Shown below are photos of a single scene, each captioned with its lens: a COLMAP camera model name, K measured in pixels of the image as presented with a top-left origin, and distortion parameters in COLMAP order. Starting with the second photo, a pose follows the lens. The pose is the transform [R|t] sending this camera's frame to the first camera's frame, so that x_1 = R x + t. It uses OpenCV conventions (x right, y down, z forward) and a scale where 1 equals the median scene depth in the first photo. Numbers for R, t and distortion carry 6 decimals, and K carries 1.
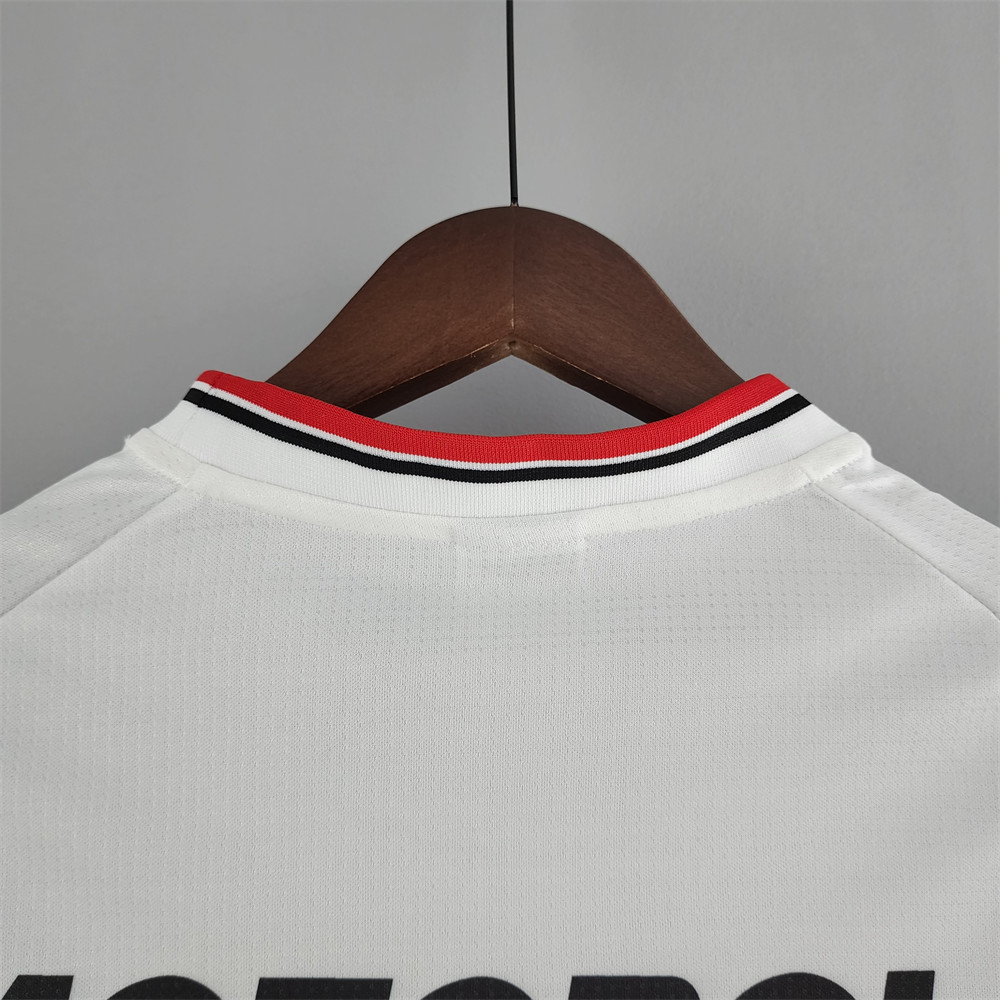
lens RADIAL K [[902.4, 0, 500.0], [0, 902.4, 500.0], [0, 0, 1]] dist [0.064867, -0.120955]
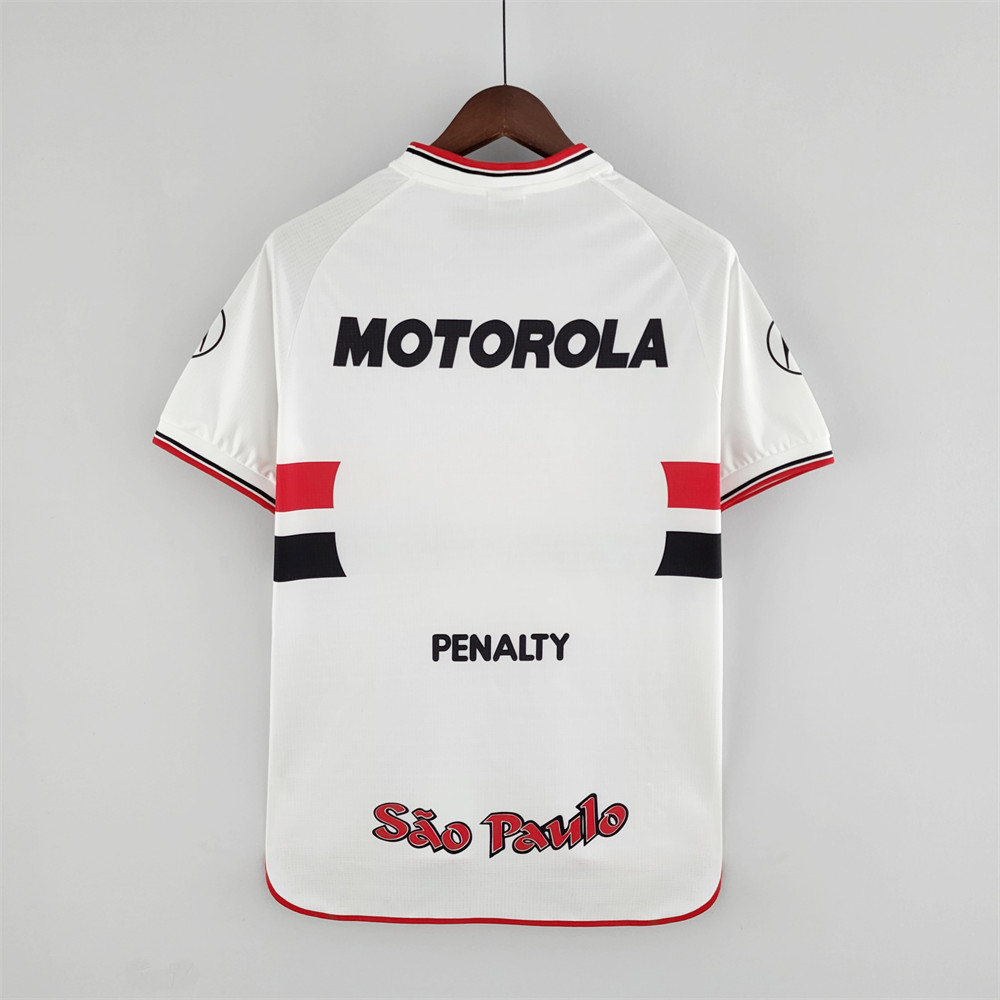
lens RADIAL K [[902.4, 0, 500.0], [0, 902.4, 500.0], [0, 0, 1]] dist [0.064867, -0.120955]
pose [[0.999927, -0.002562, 0.011784, -0.046516], [-0.001101, 0.953709, 0.300729, 0.110323], [-0.012009, -0.300720, 0.953637, -2.637110]]
